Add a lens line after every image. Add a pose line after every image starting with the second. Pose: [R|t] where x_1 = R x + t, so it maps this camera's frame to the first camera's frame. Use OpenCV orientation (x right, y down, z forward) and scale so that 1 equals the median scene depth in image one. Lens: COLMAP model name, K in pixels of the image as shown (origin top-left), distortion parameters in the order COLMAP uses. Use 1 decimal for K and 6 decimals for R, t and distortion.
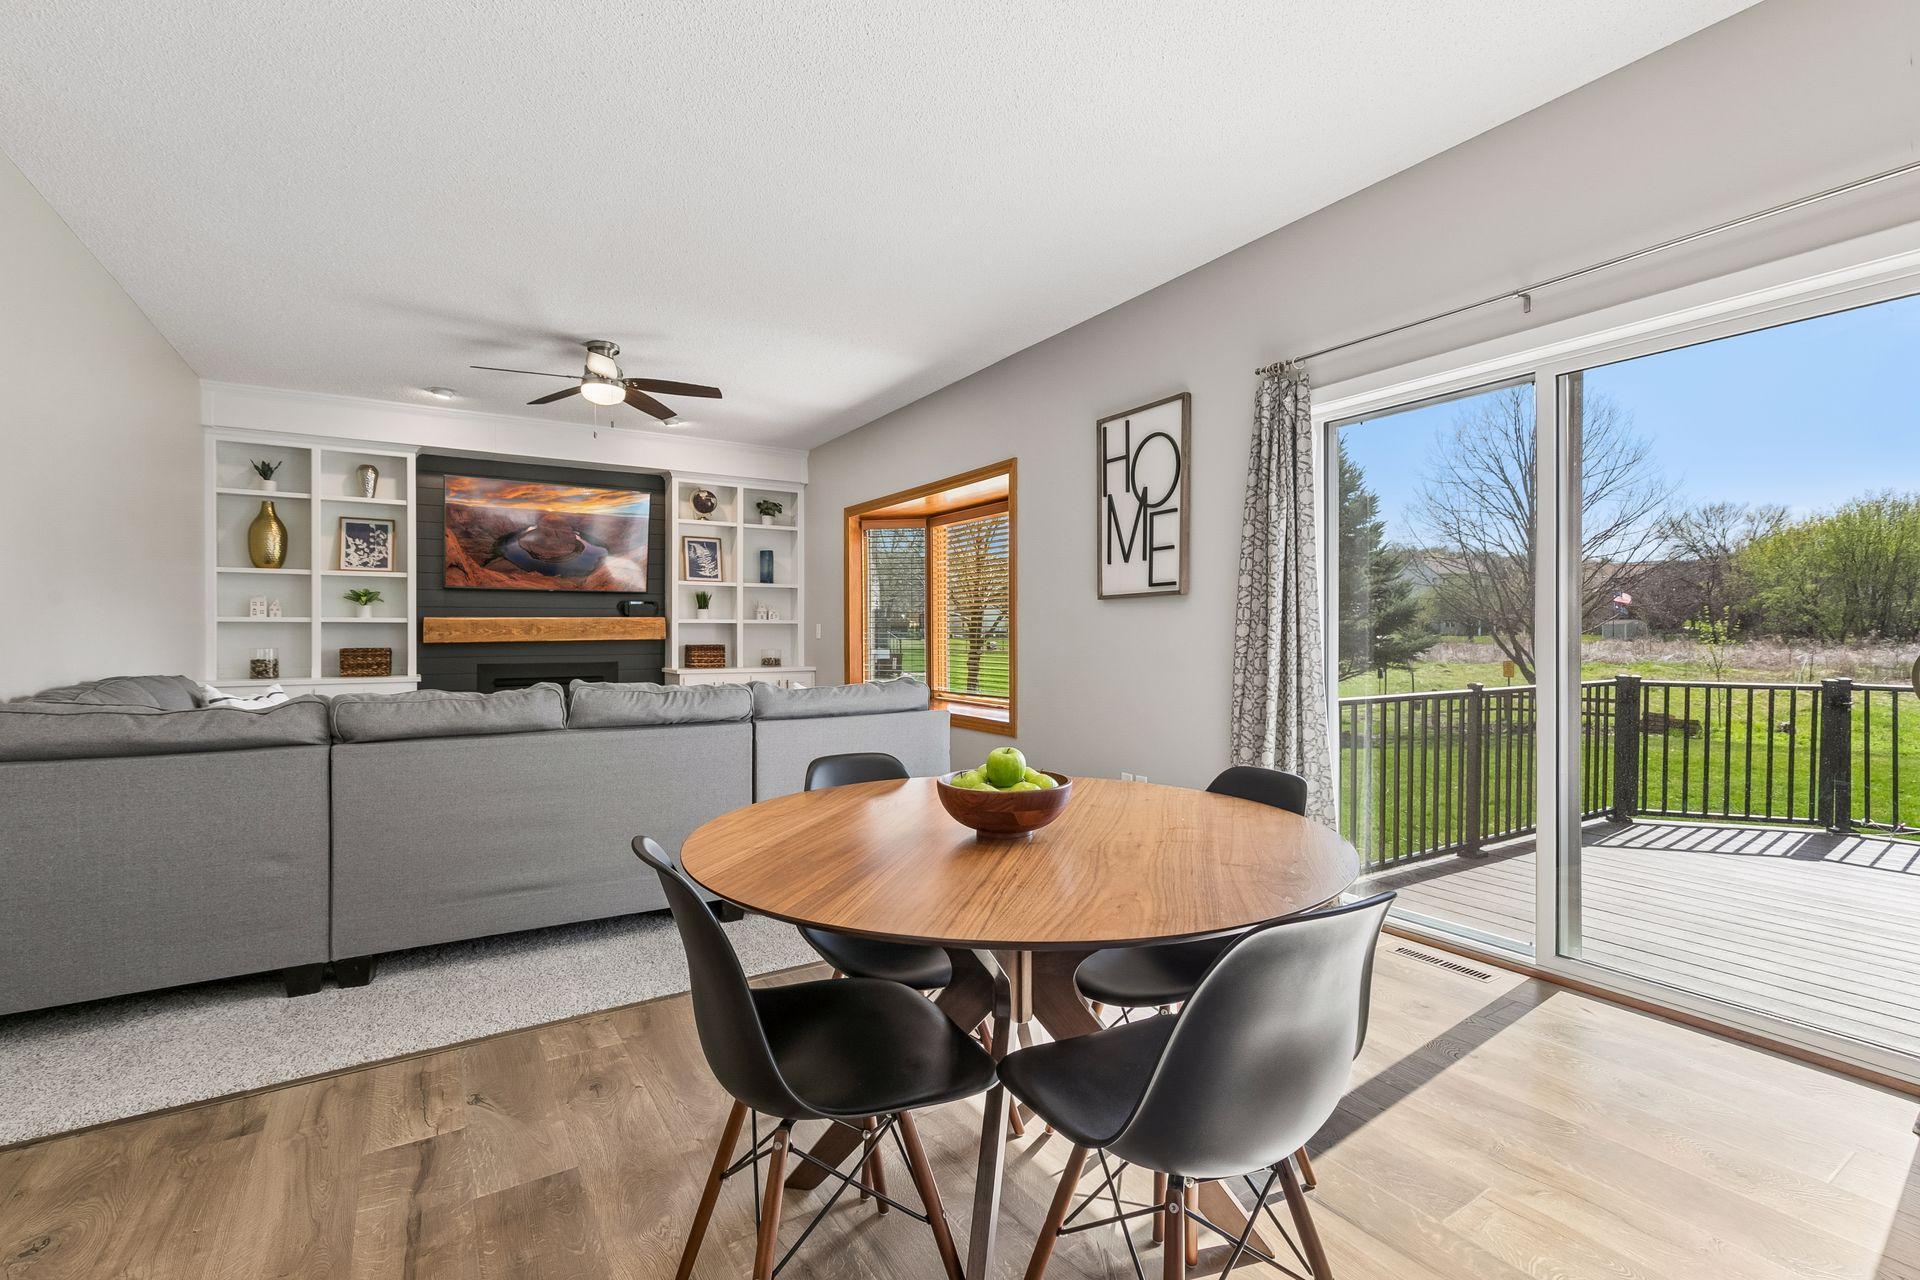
lens RADIAL K [[852.7, 0, 965.7], [0, 852.7, 639.7], [0, 0, 1]] dist [-0.002522, -0.000276]
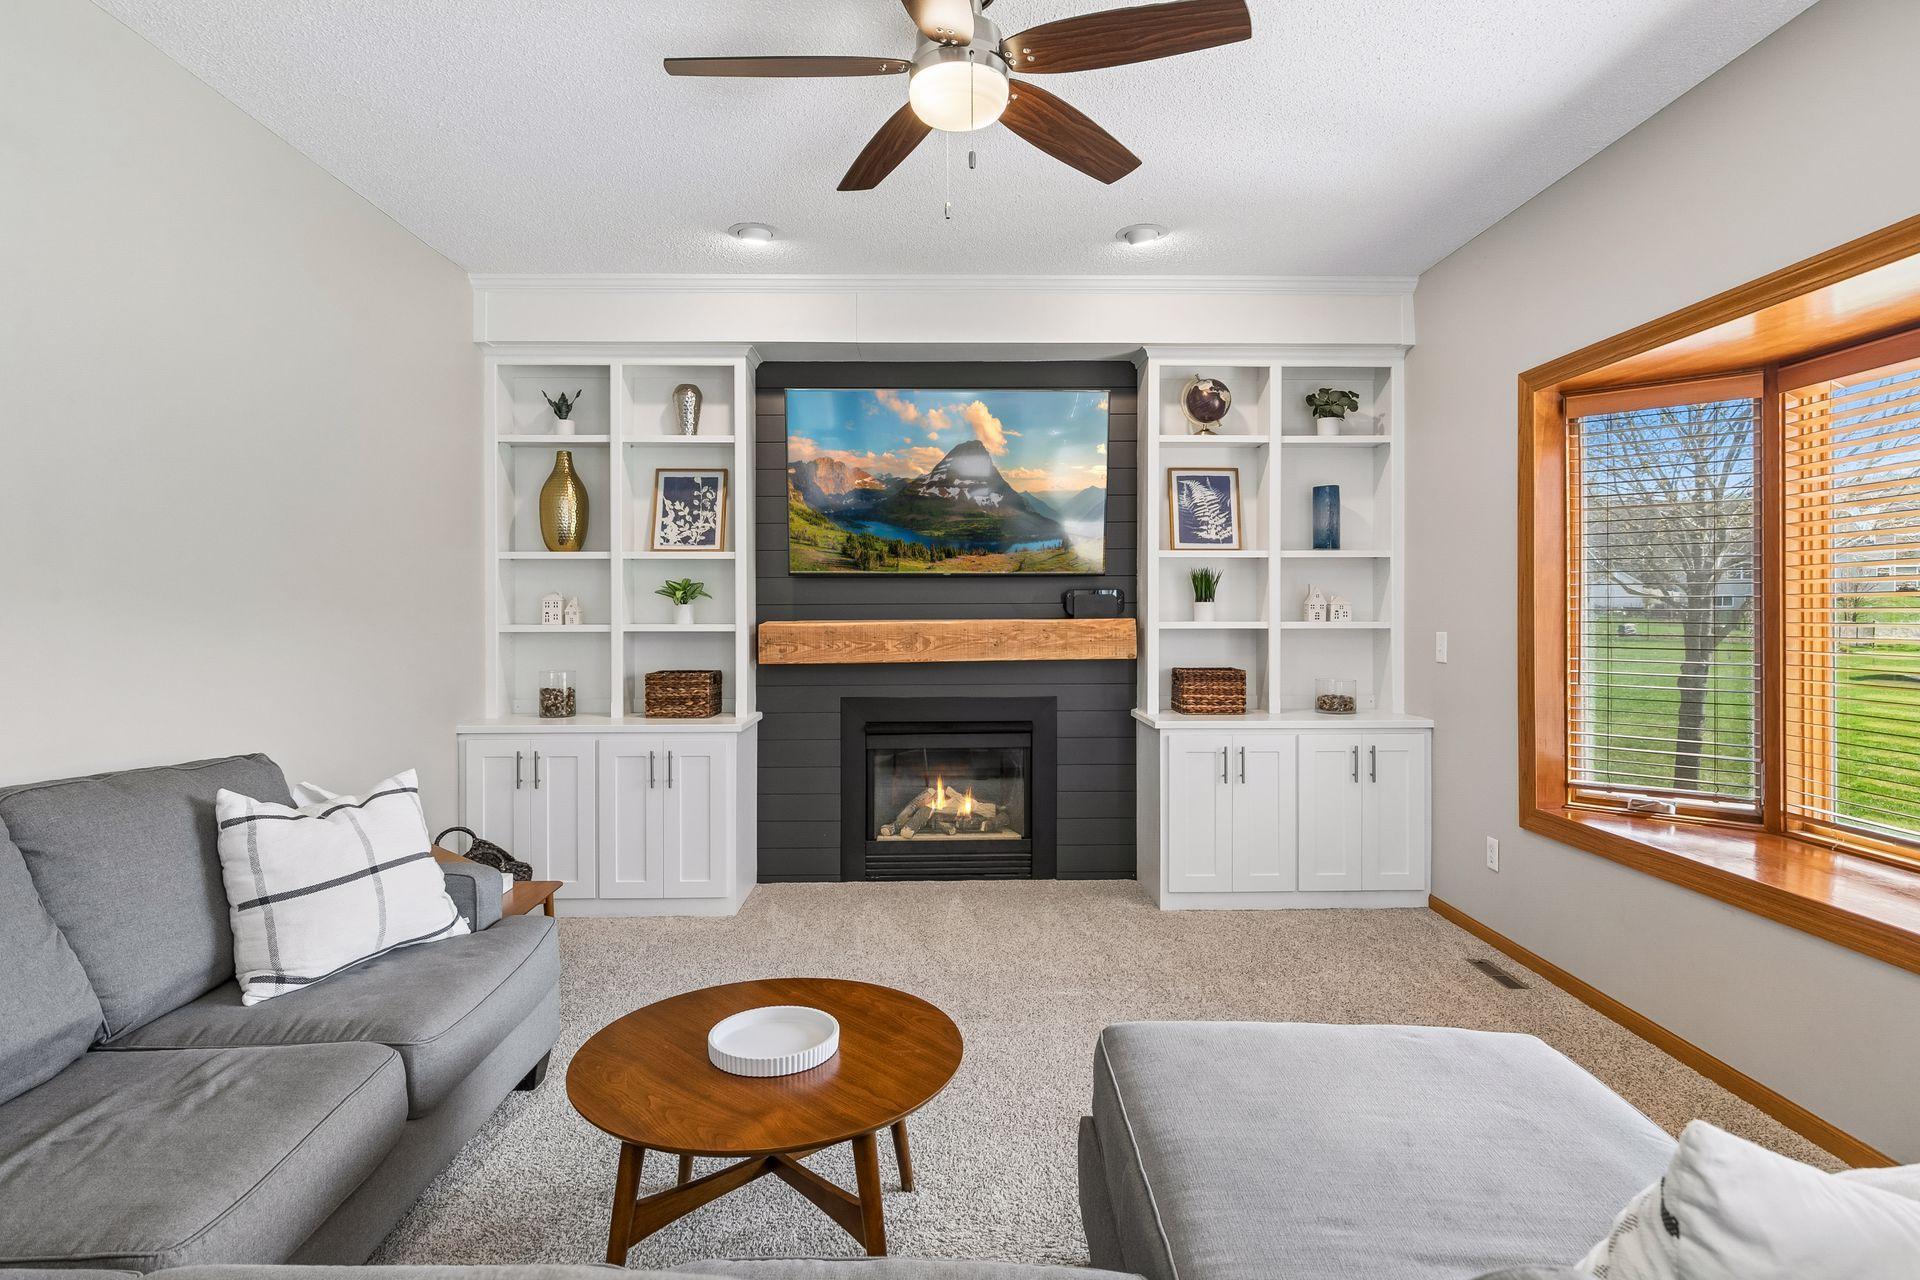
lens RADIAL K [[933.5, 0, 984.8], [0, 933.5, 608.5], [0, 0, 1]] dist [-0.009580, 0.001027]
pose [[0.859383, 0.000261, -0.511333, -0.151962], [-0.002183, 0.999993, -0.003158, -0.035158], [0.511329, 0.003831, 0.859377, 0.508888]]
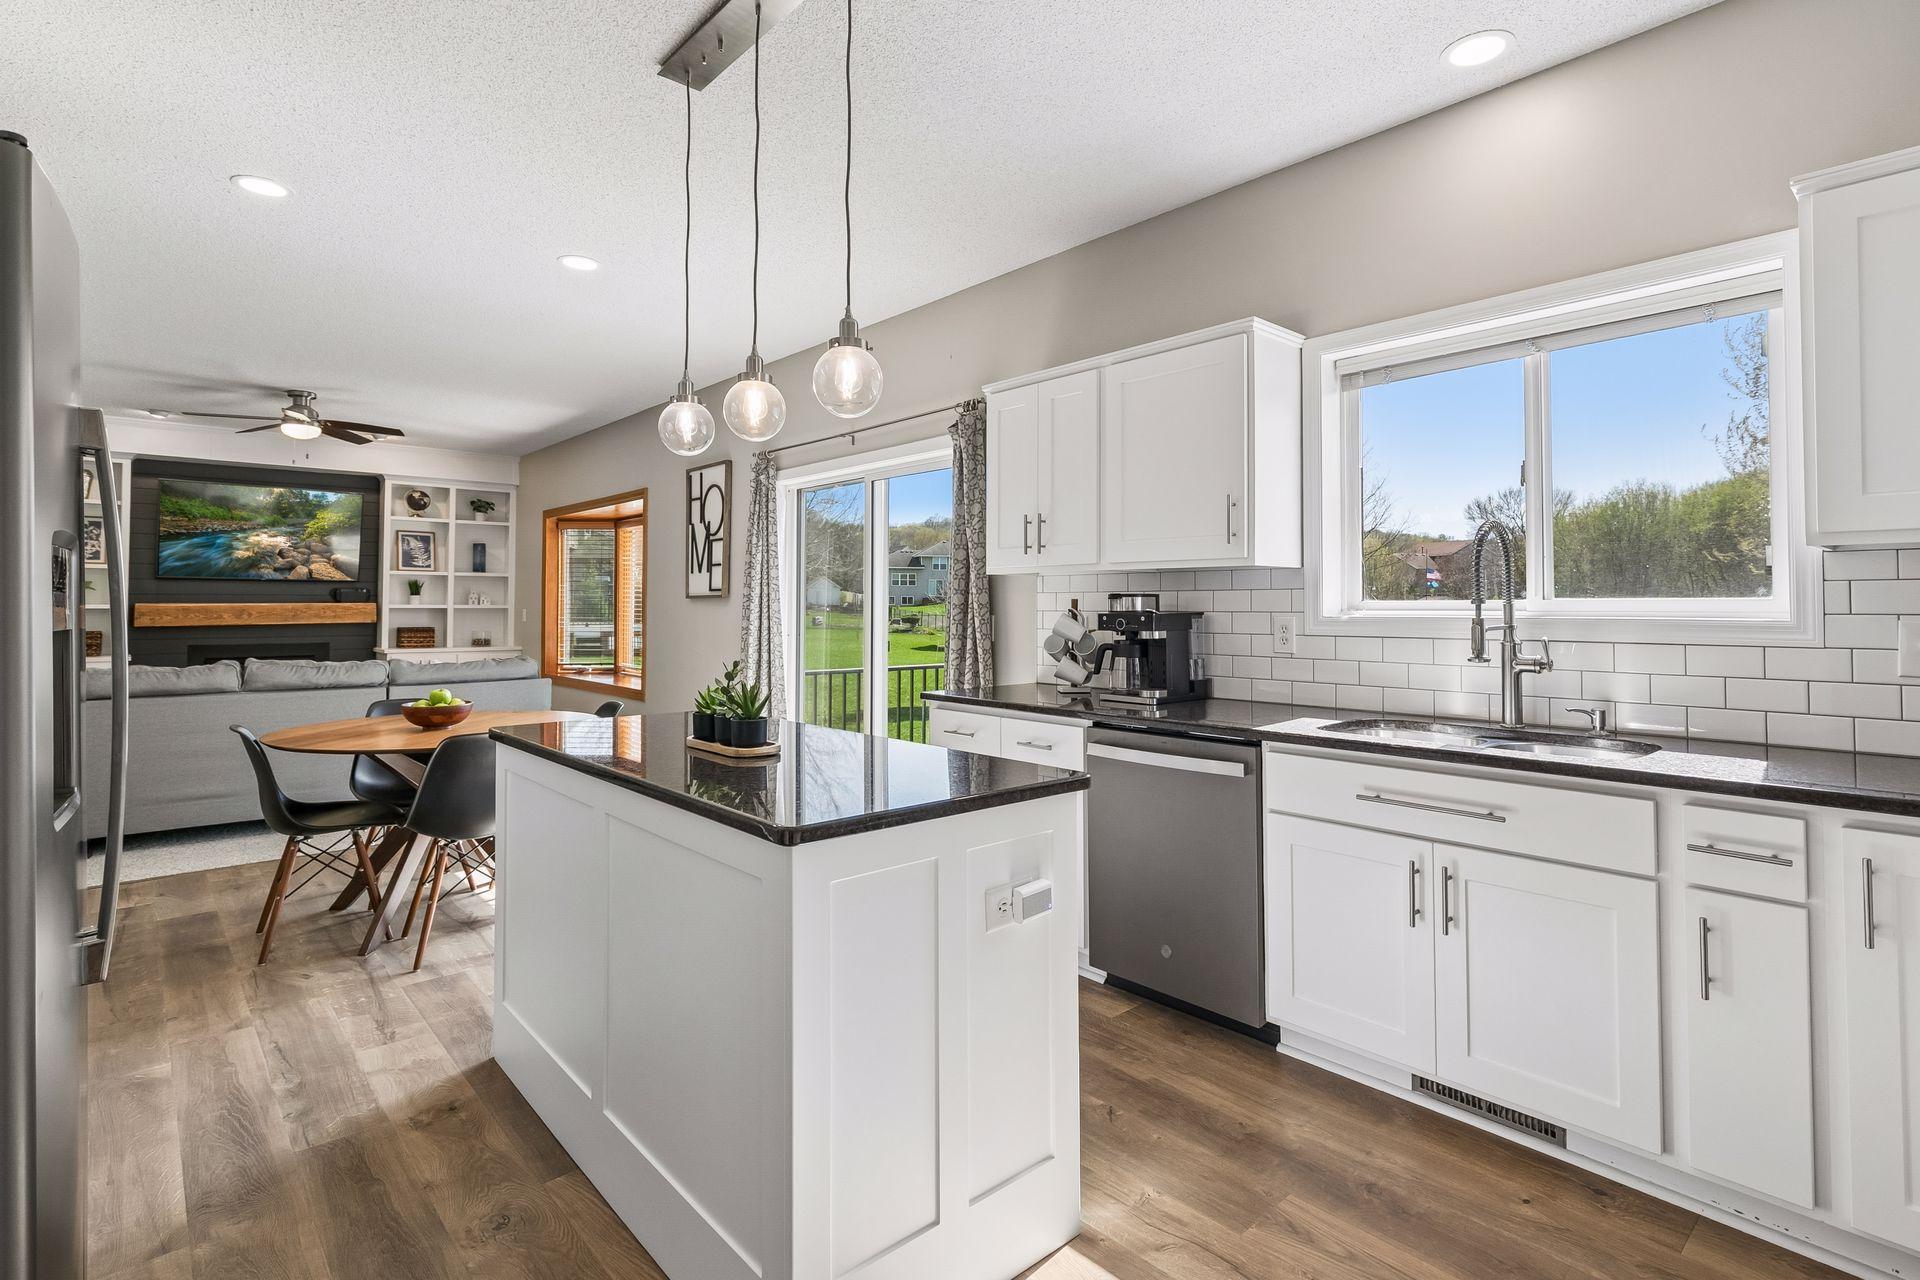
lens RADIAL K [[933.5, 0, 977.7], [0, 933.5, 587.3], [0, 0, 1]] dist [-0.009580, 0.001027]
pose [[0.985375, 0.007345, 0.170243, 0.256910], [-0.002730, 0.999623, -0.027327, -0.017762], [-0.170379, 0.026462, 0.985023, -0.404055]]
